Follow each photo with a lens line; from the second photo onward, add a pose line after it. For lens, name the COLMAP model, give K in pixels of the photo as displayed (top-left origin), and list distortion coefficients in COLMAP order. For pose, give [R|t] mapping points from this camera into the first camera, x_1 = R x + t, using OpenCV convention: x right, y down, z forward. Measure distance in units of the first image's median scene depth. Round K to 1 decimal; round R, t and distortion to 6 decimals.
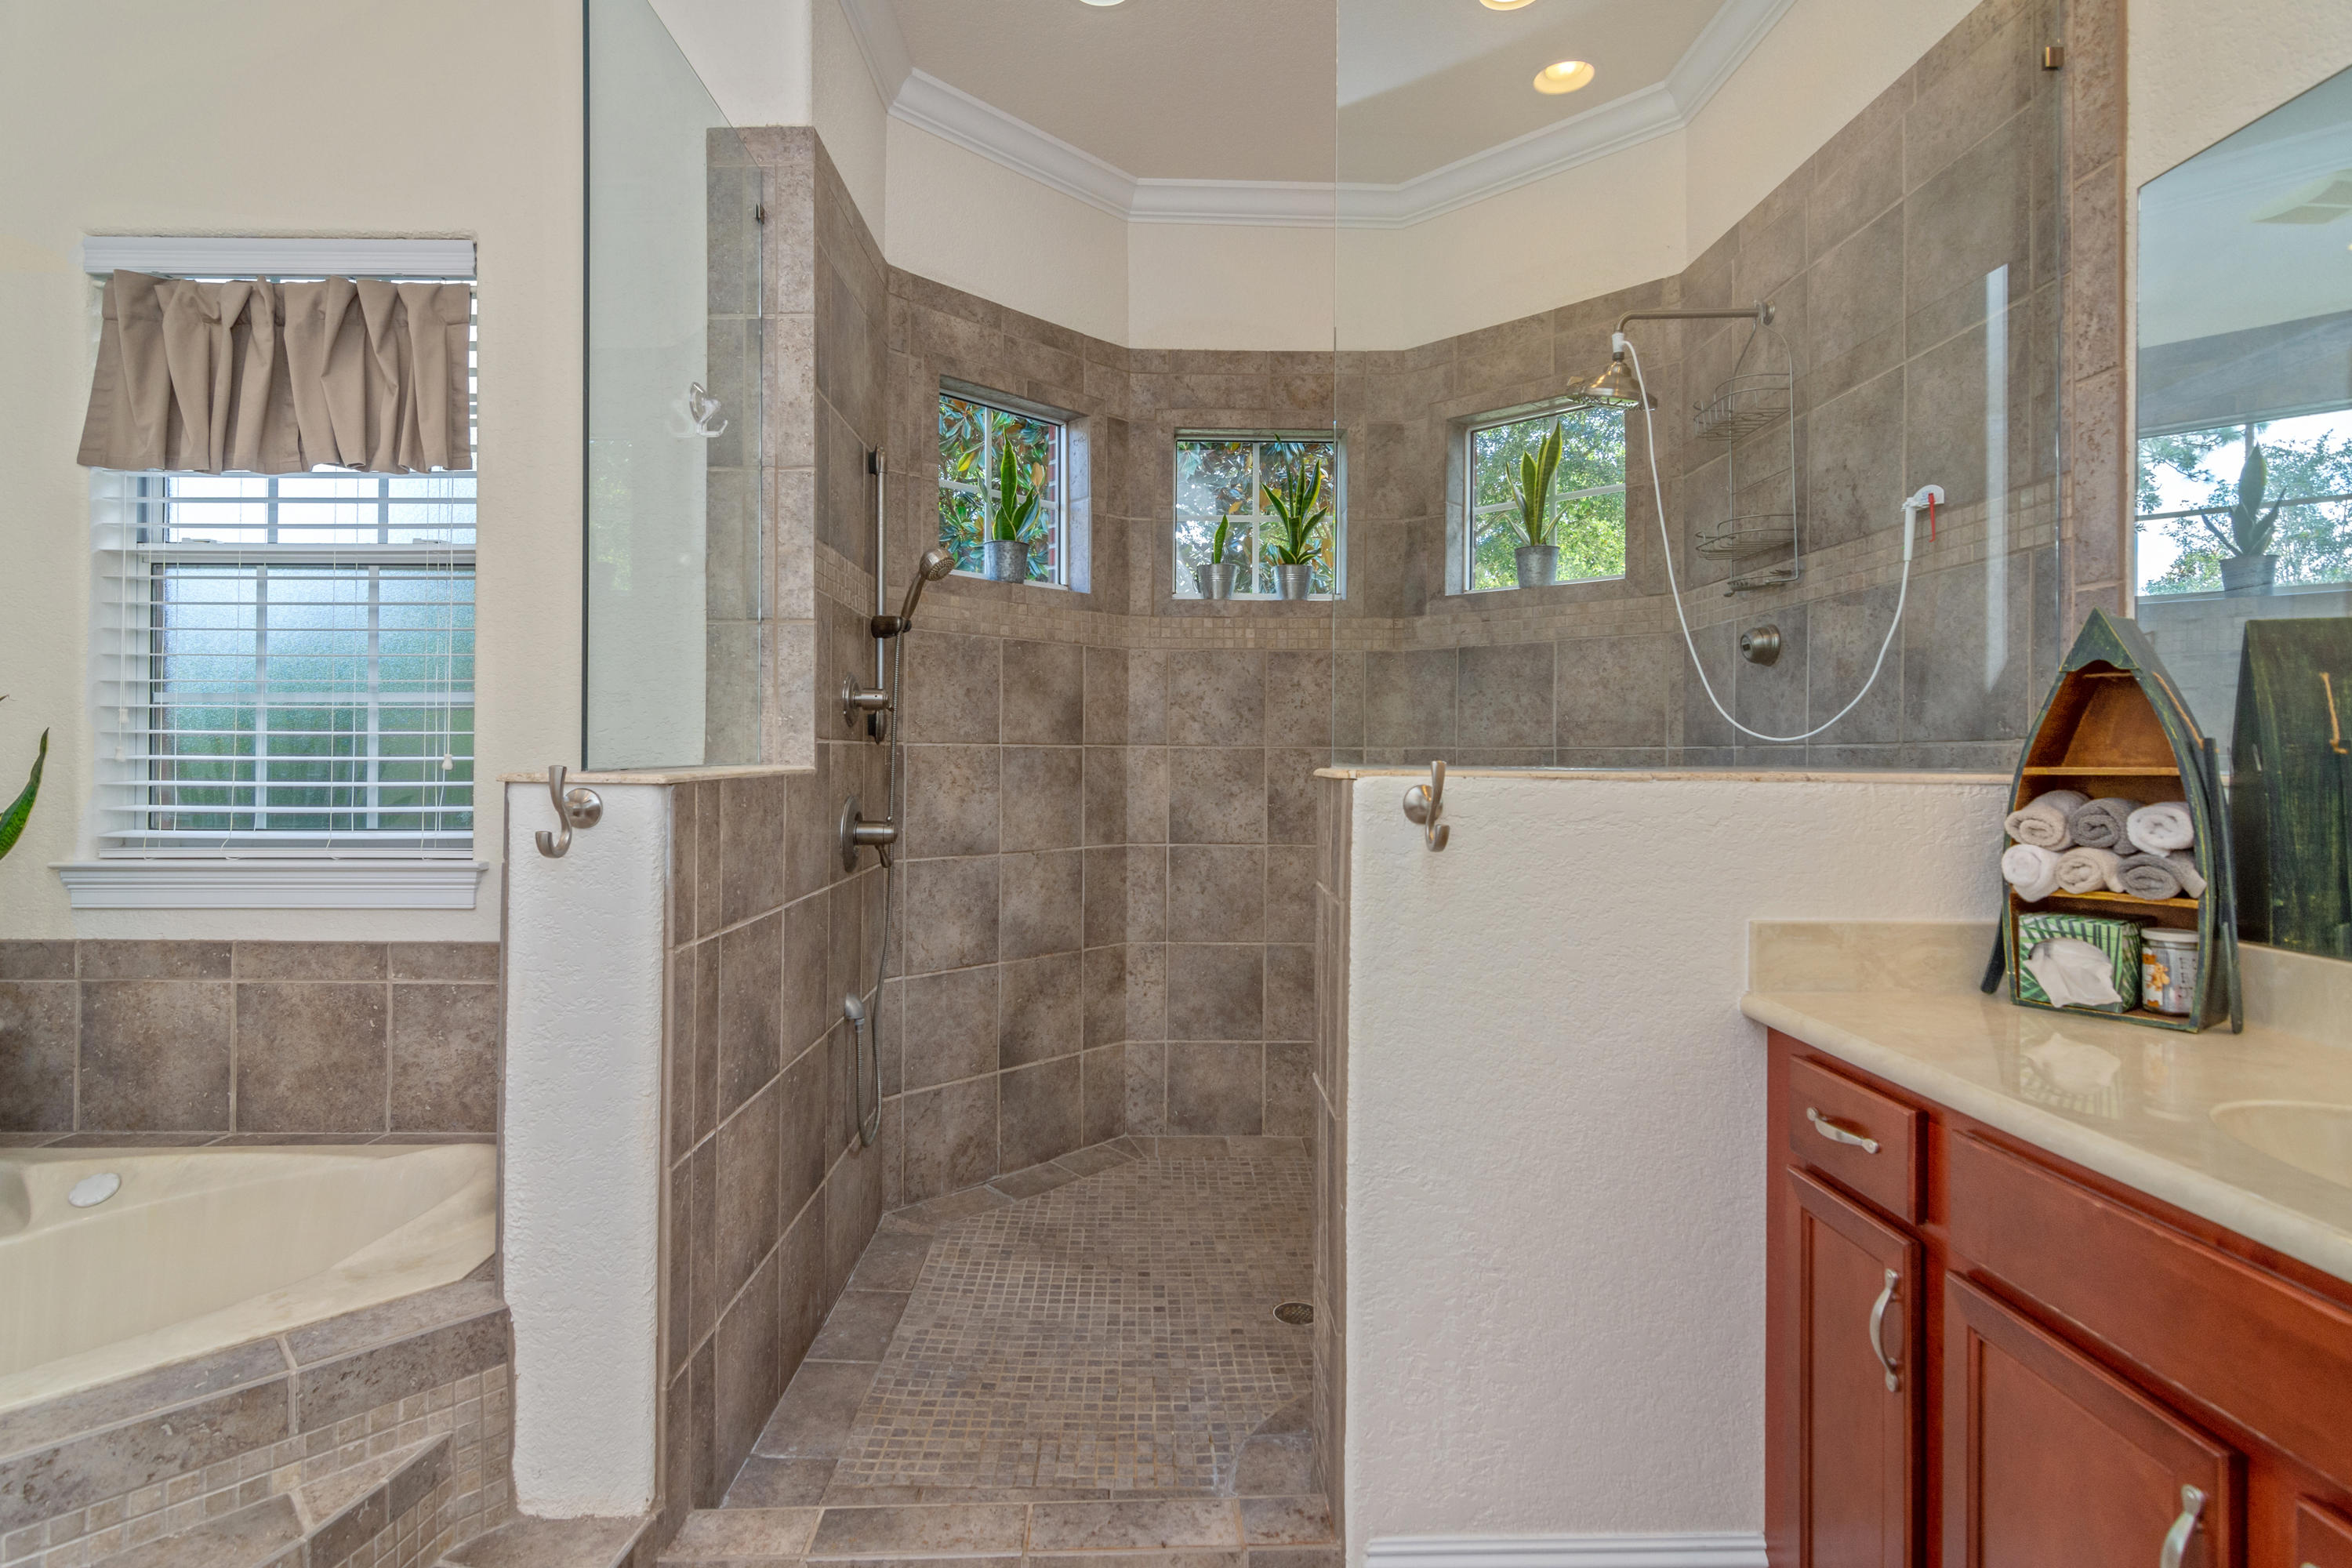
lens RADIAL K [[1130.6, 0, 1165.5], [0, 1130.6, 747.7], [0, 0, 1]] dist [-0.000624, 0.000448]
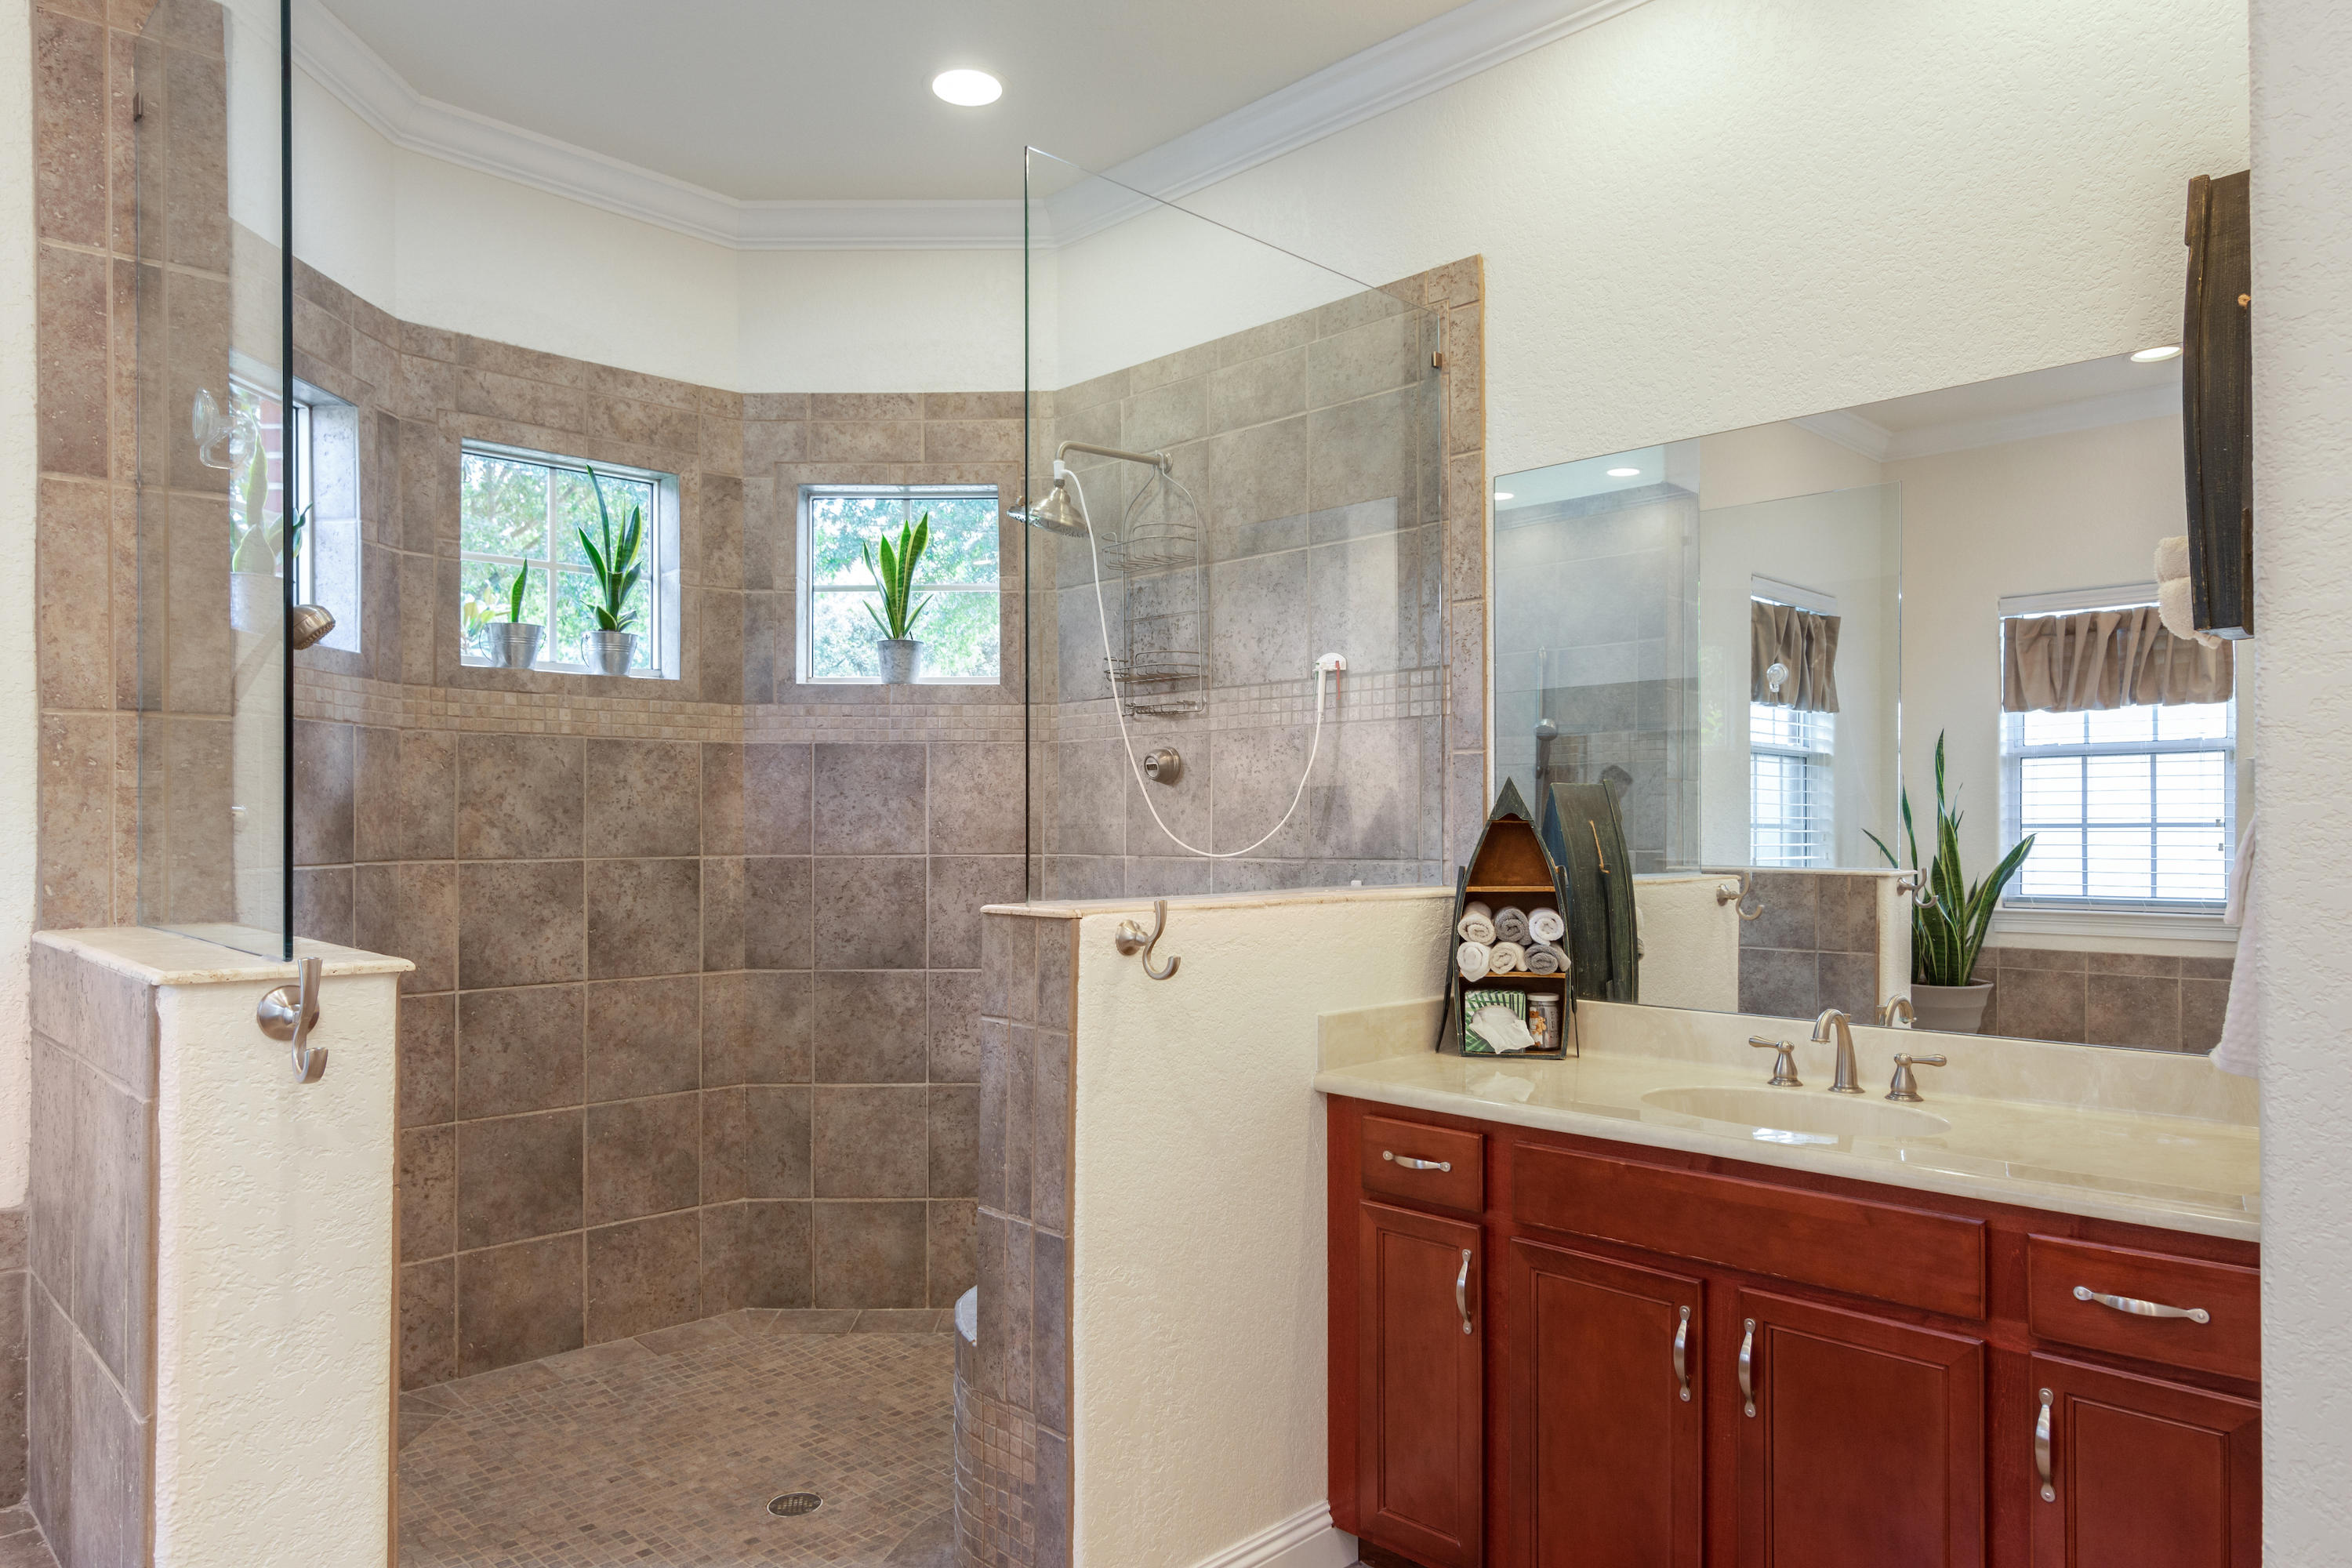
lens RADIAL K [[1457.6, 0, 1171.7], [0, 1457.6, 817.2], [0, 0, 1]] dist [-0.002148, -0.000238]
pose [[0.733451, -0.002630, 0.679737, -0.317520], [0.002714, 0.999996, 0.000940, -0.030791], [-0.679737, 0.001155, 0.733455, -0.034020]]
